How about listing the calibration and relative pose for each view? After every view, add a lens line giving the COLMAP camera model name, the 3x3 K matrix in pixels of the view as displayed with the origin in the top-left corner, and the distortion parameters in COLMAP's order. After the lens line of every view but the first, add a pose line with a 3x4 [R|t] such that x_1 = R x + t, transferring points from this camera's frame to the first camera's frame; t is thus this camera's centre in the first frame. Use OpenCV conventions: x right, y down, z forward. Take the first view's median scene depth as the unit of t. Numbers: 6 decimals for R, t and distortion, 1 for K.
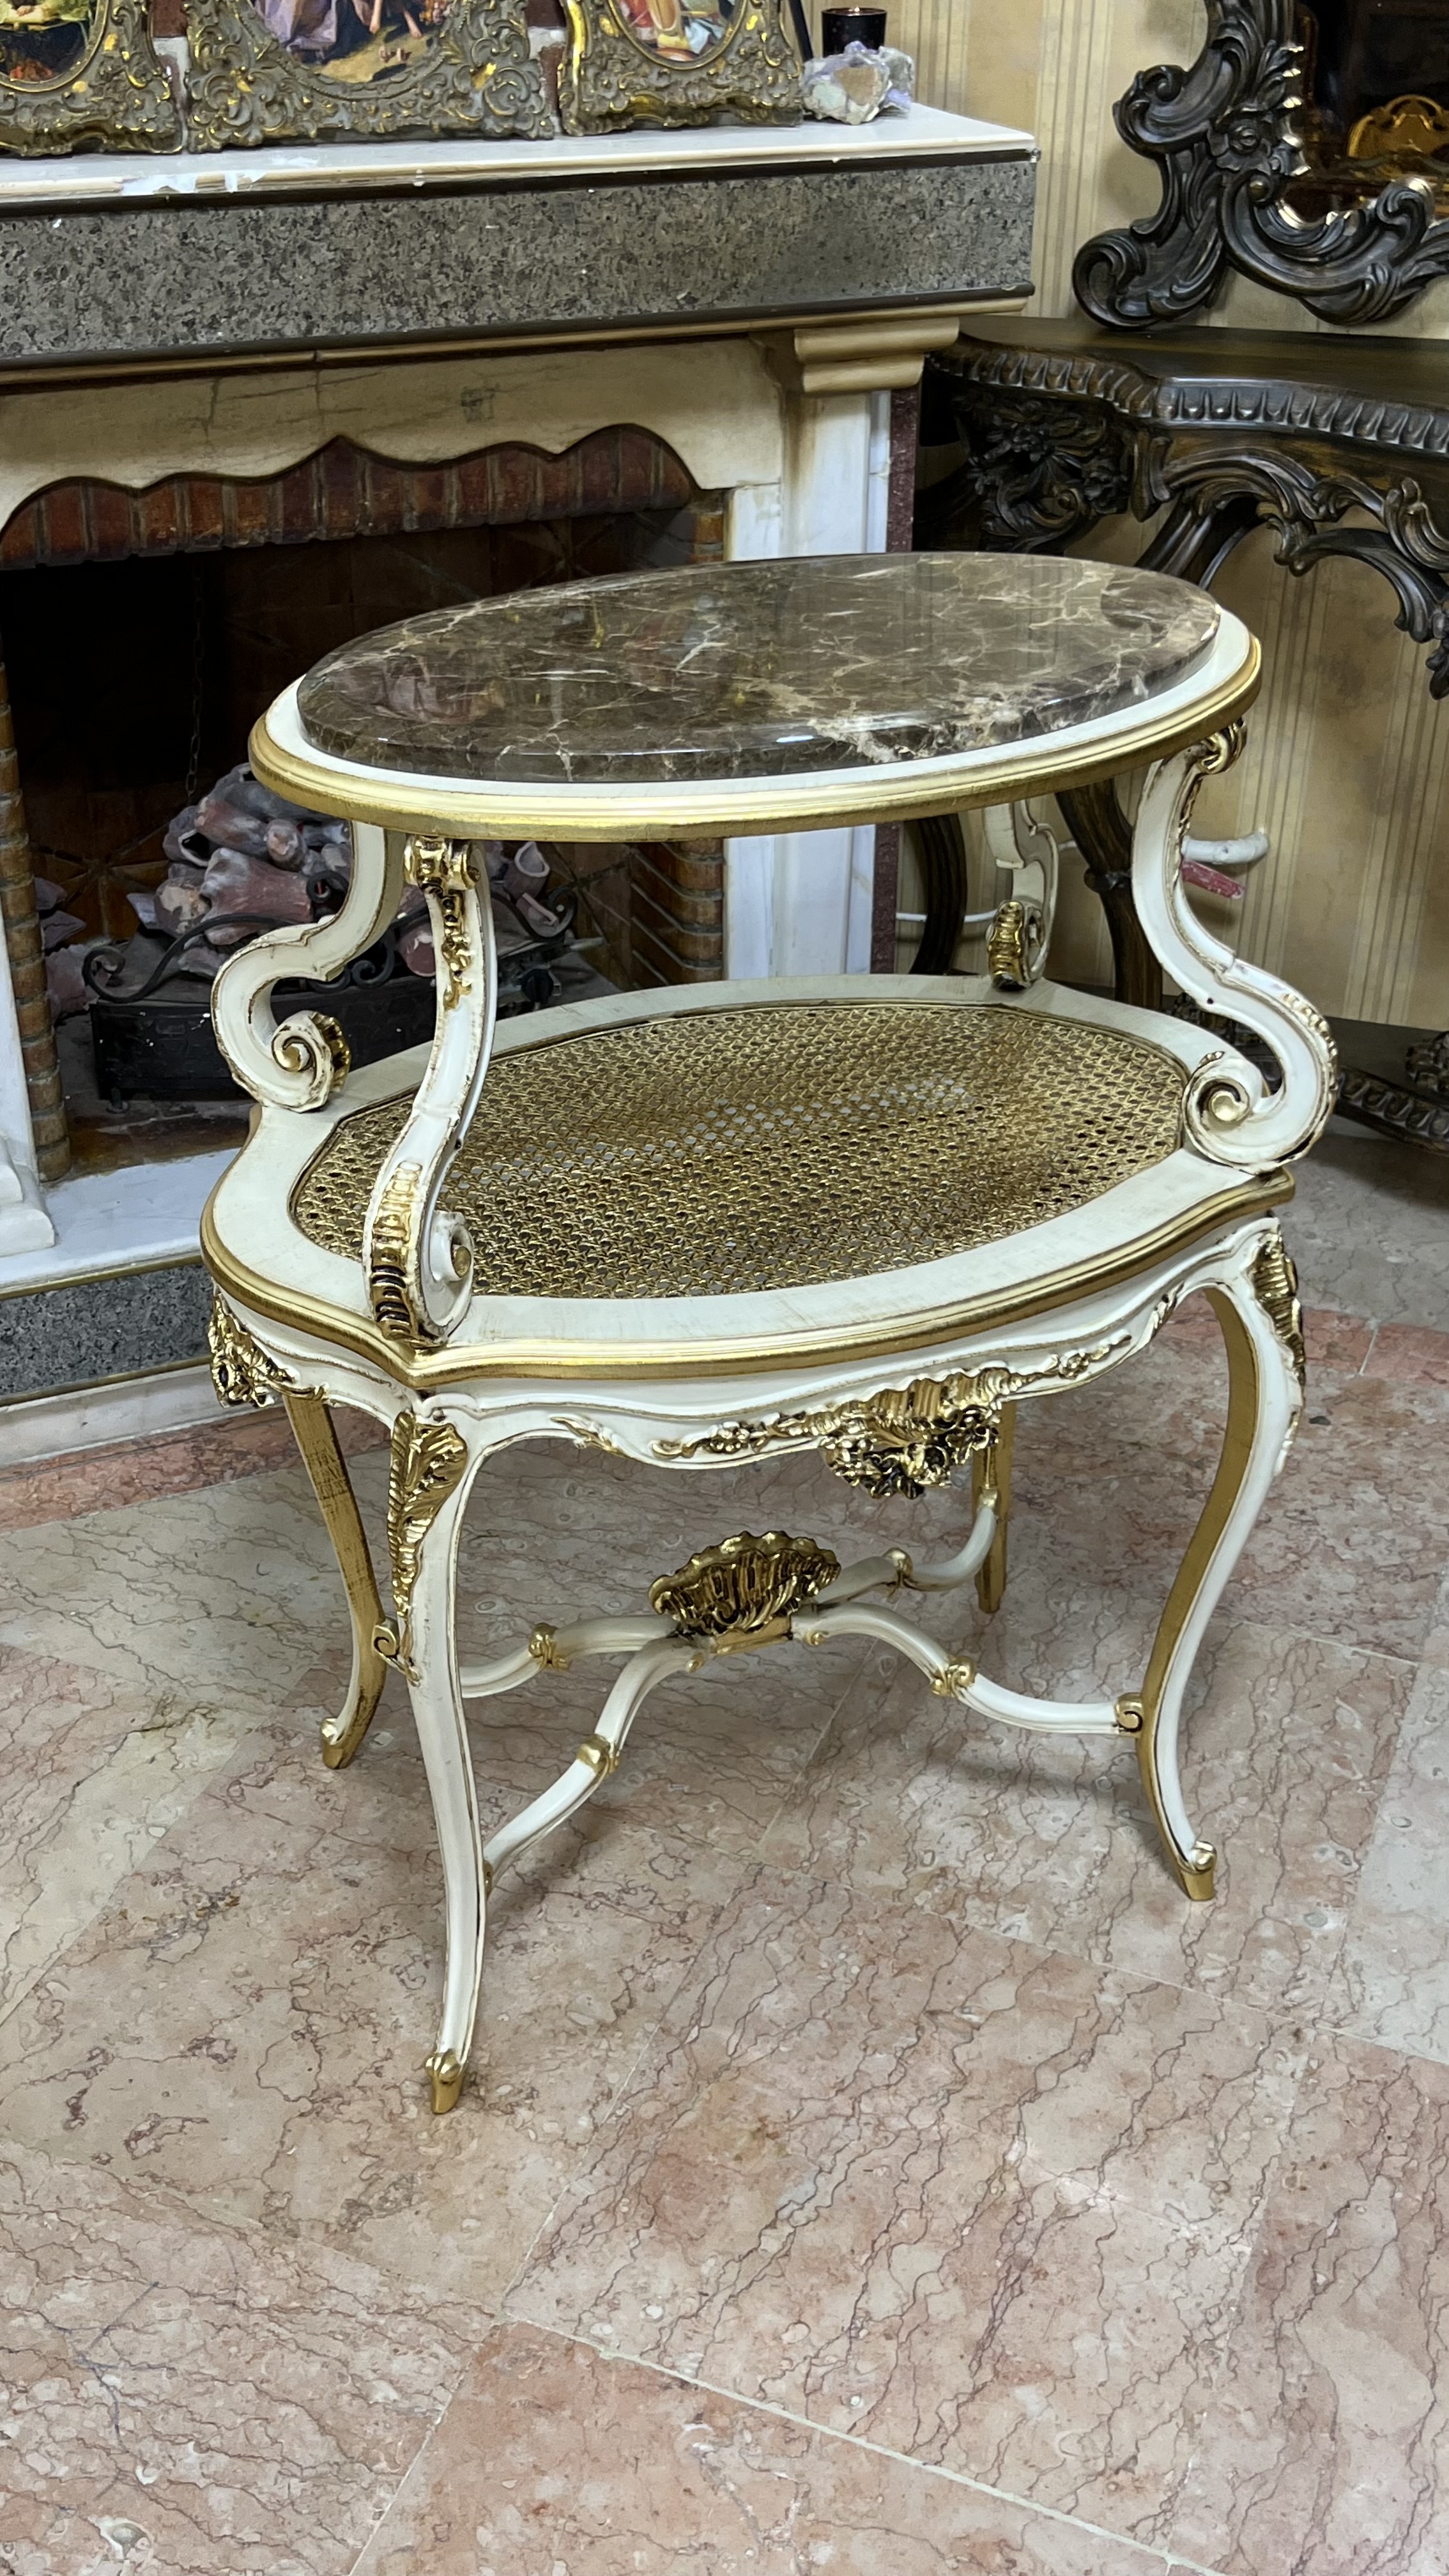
lens RADIAL K [[2627.7, 0, 715.4], [0, 2627.7, 1285.0], [0, 0, 1]] dist [0.026760, 0.000000]
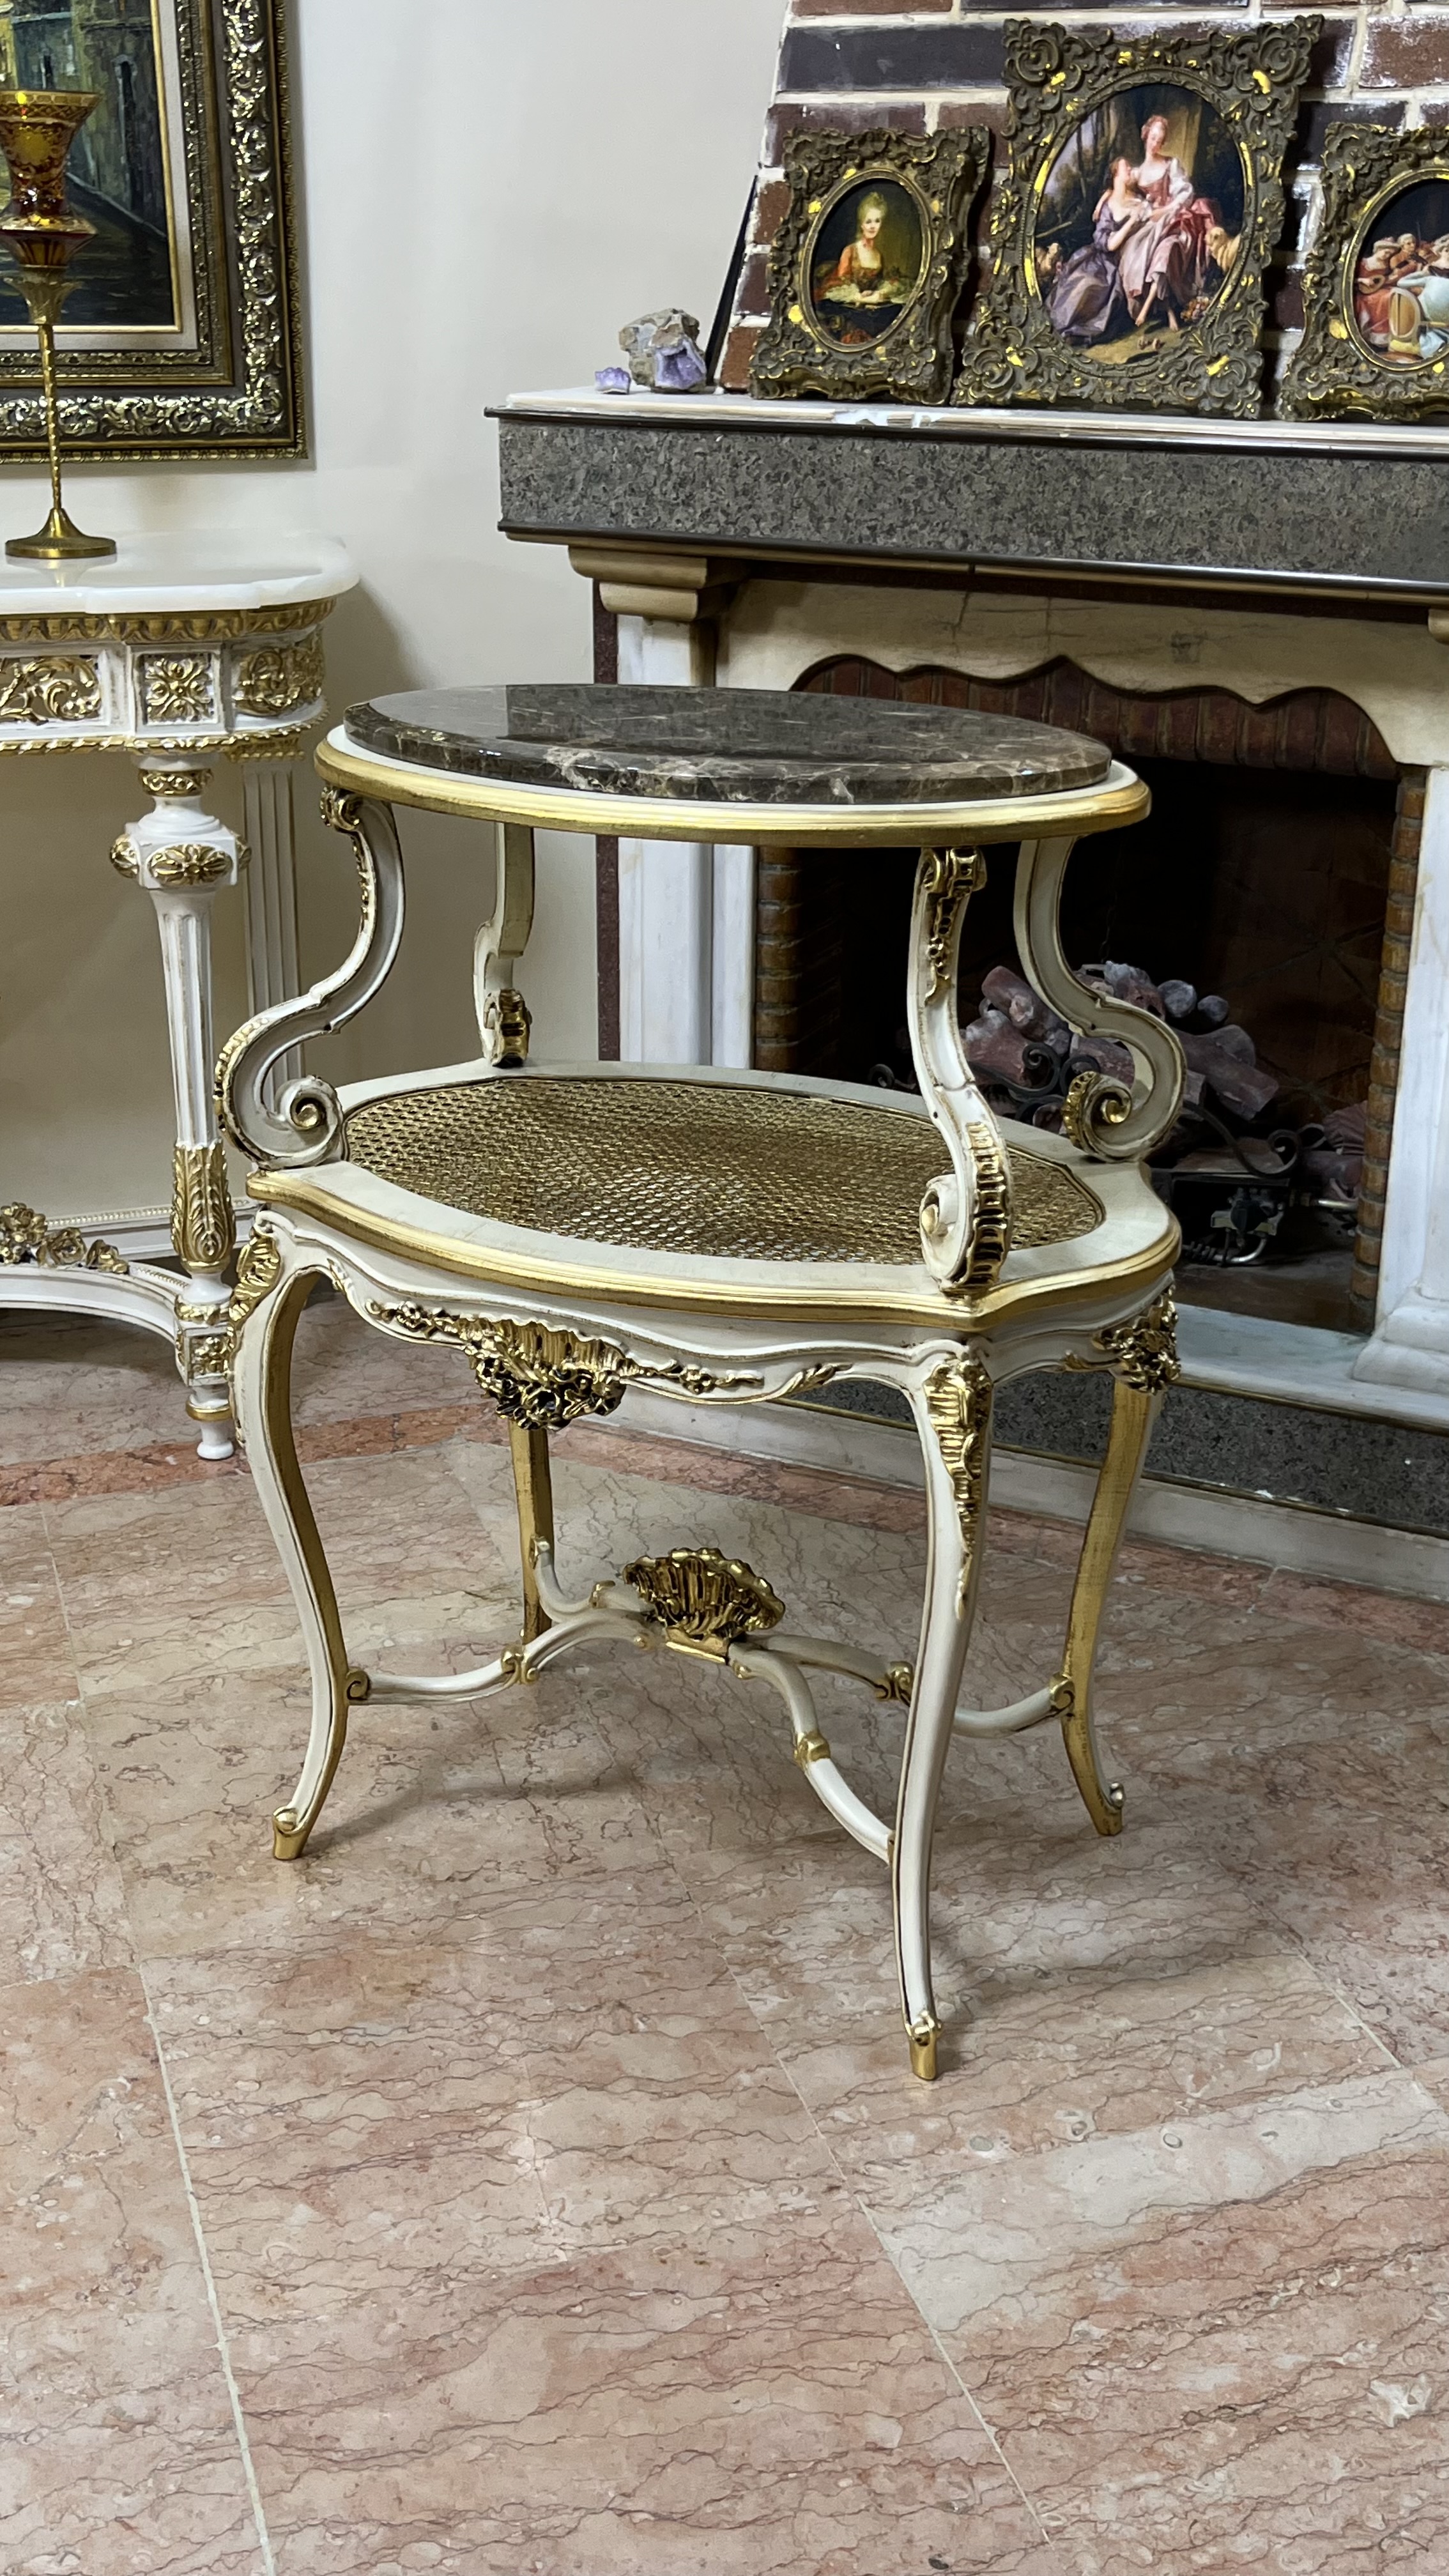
lens RADIAL K [[2683.0, 0, 726.5], [0, 2683.0, 1287.8], [0, 0, 1]] dist [0.029070, 0.000000]
pose [[0.657946, 0.276405, -0.700505, 0.839532], [-0.390017, 0.920803, -0.002991, -0.006466], [0.644201, 0.275177, 0.713641, 0.174484]]
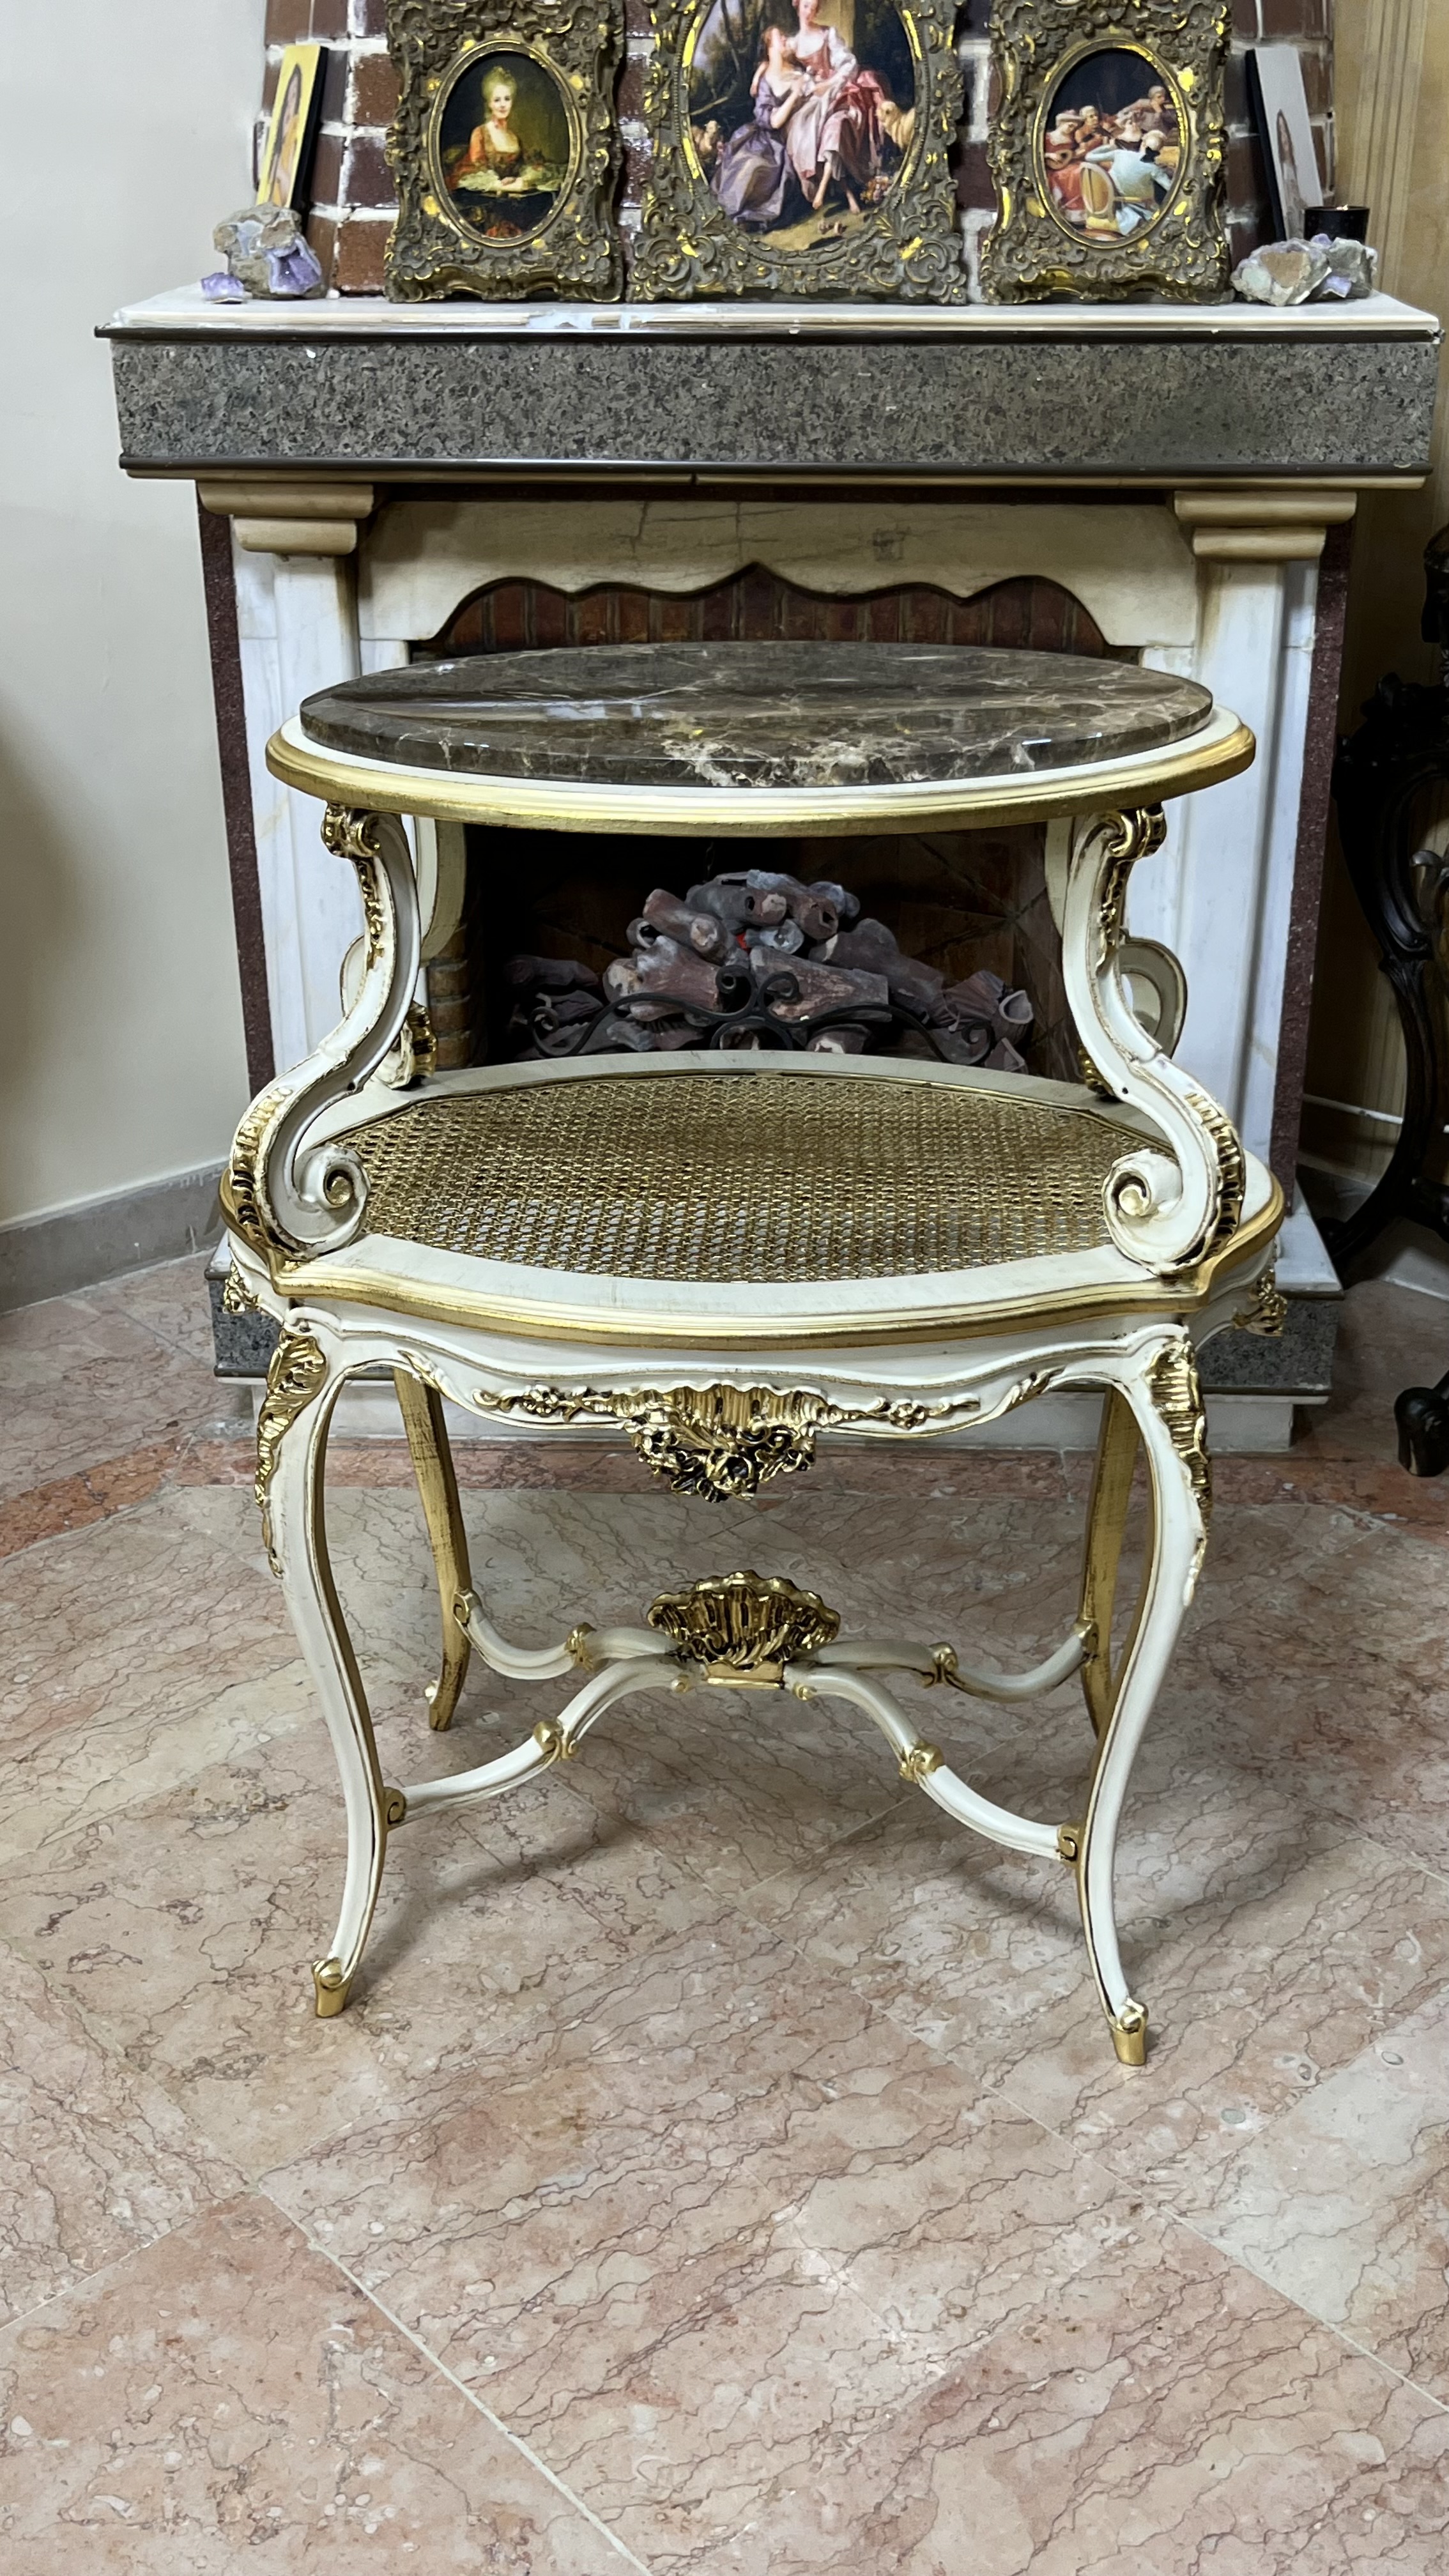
lens RADIAL K [[2627.7, 0, 714.9], [0, 2627.7, 1281.3], [0, 0, 1]] dist [0.026760, 0.000000]
pose [[0.900269, 0.173453, -0.399286, 0.422502], [-0.214151, 0.974999, -0.059297, 0.050973], [0.379019, 0.138891, 0.914907, 0.033989]]
